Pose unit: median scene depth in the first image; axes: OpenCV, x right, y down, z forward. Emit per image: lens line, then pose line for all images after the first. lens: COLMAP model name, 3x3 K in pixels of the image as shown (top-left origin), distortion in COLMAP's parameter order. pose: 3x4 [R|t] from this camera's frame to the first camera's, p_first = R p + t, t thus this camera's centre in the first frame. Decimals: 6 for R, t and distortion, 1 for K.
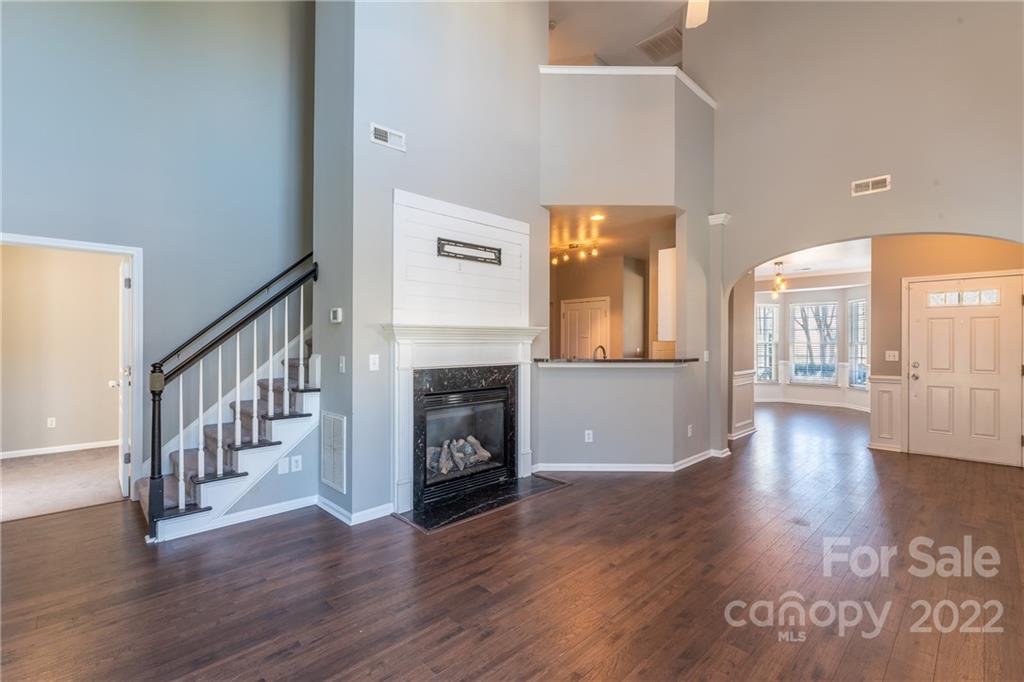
lens RADIAL K [[458.7, 0, 510.3], [0, 458.7, 338.6], [0, 0, 1]] dist [-0.003832, -0.001352]
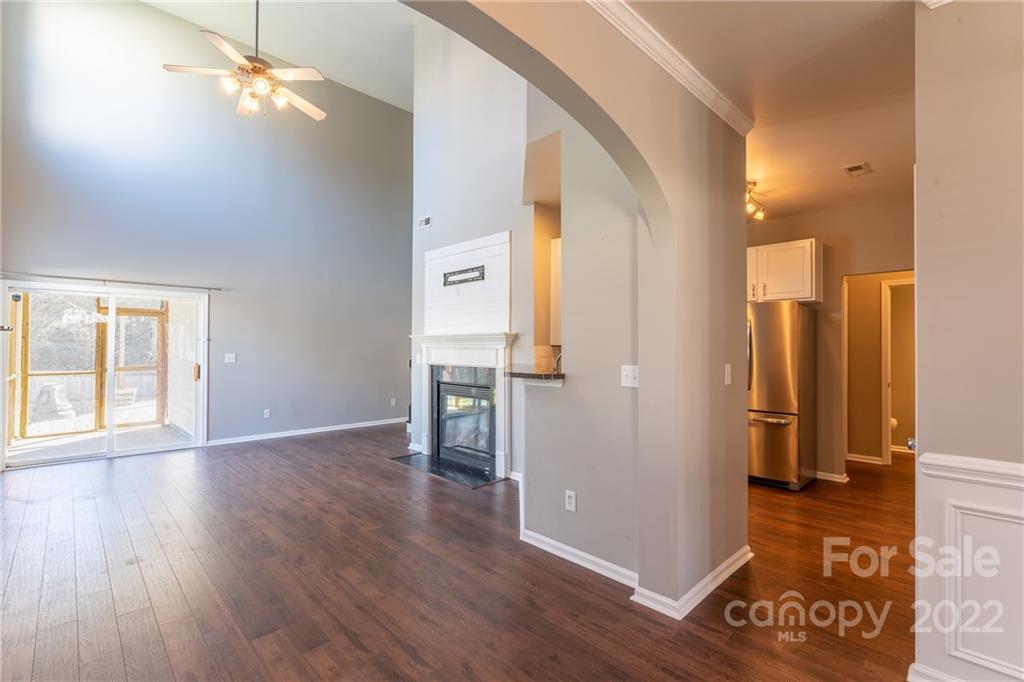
lens RADIAL K [[458.7, 0, 511.7], [0, 458.7, 342.6], [0, 0, 1]] dist [-0.003832, -0.001352]
pose [[0.006778, -0.008619, -0.999940, 1.256786], [0.003462, 0.999957, -0.008596, 0.006800], [0.999971, -0.003404, 0.006808, 1.192754]]
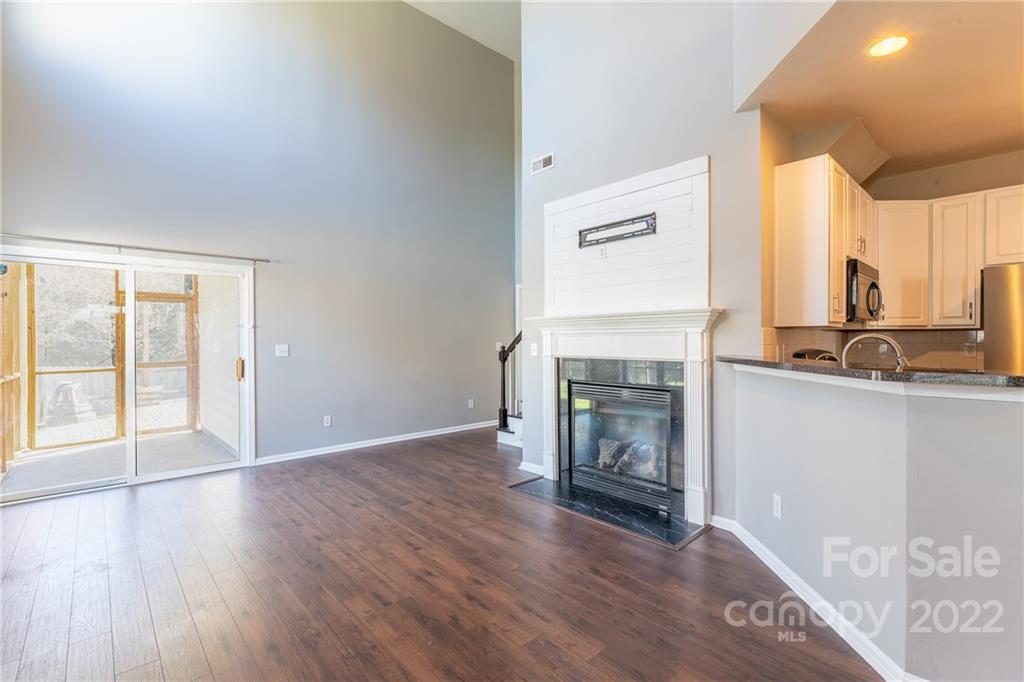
lens RADIAL K [[458.7, 0, 510.5], [0, 458.7, 342.0], [0, 0, 1]] dist [-0.003832, -0.001352]
pose [[-0.026882, 0.007886, -0.999607, 0.865157], [0.011702, 0.999903, 0.007574, 0.018567], [0.999570, -0.011494, -0.026972, 0.867199]]
